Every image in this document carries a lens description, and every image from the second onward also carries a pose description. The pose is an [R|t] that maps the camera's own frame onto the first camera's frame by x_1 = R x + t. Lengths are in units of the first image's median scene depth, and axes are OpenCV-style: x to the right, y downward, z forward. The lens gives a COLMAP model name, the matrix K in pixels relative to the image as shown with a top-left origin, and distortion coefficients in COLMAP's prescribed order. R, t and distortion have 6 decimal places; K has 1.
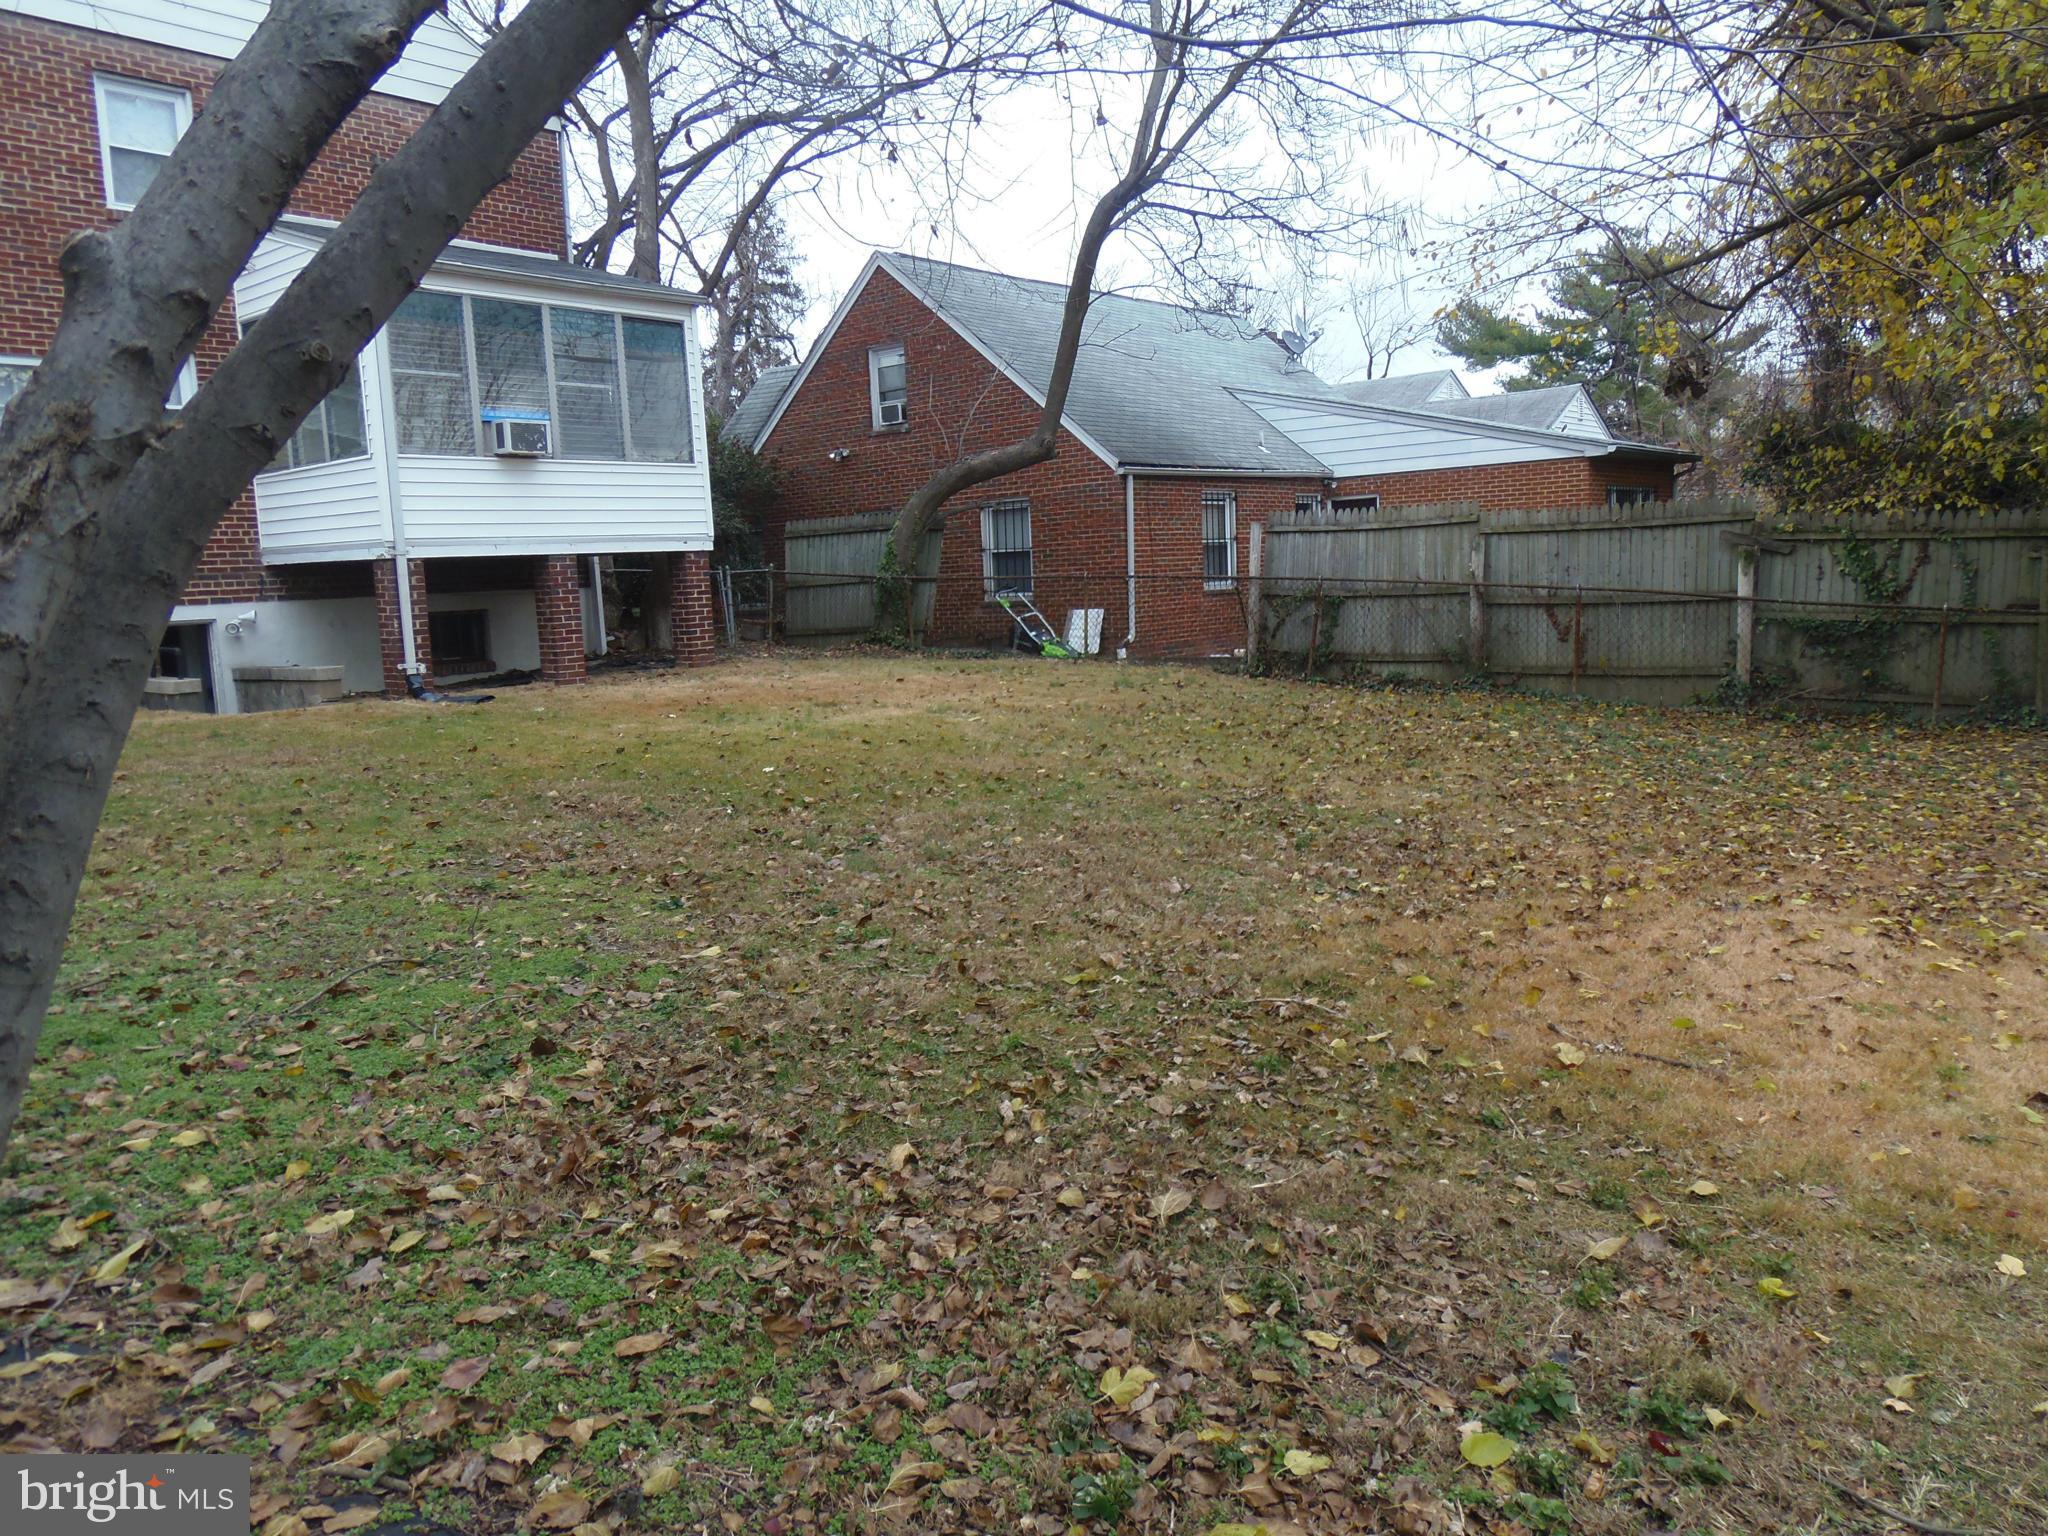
lens RADIAL K [[1495.0, 0, 1009.0], [0, 1495.0, 775.6], [0, 0, 1]] dist [-0.015634, -0.002216]
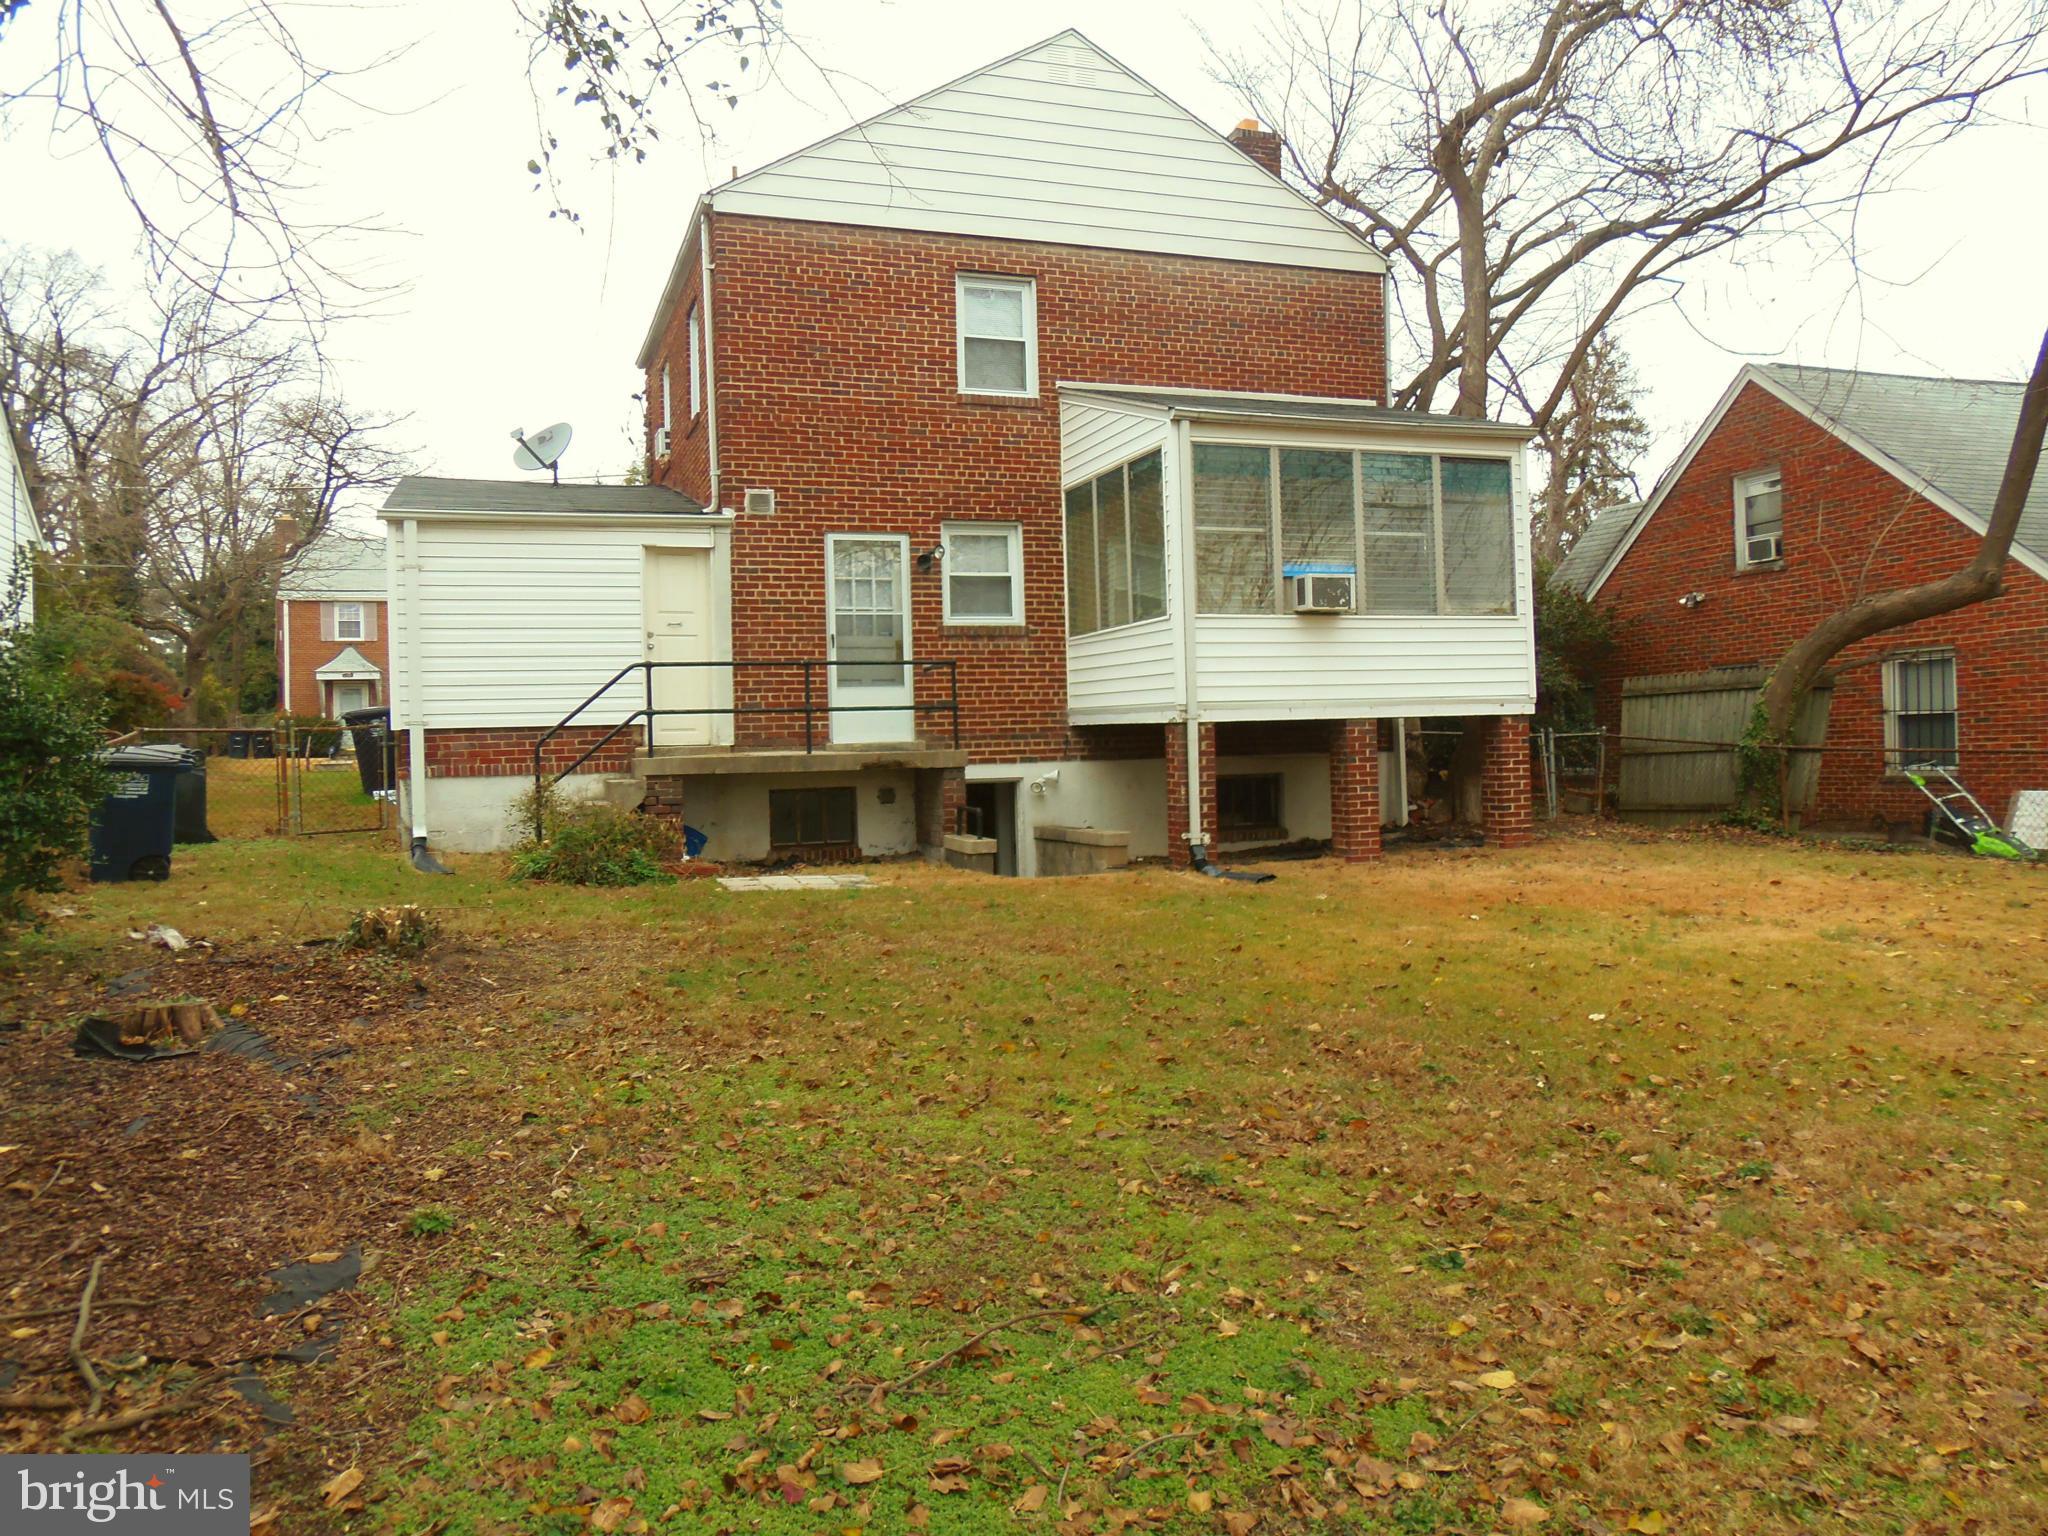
lens RADIAL K [[1495.0, 0, 1008.2], [0, 1495.0, 749.3], [0, 0, 1]] dist [-0.015634, -0.002216]
pose [[0.861265, 0.018695, -0.507813, -0.023248], [-0.076969, 0.992592, -0.094000, -0.027719], [0.502294, 0.120045, 0.856324, 0.118038]]
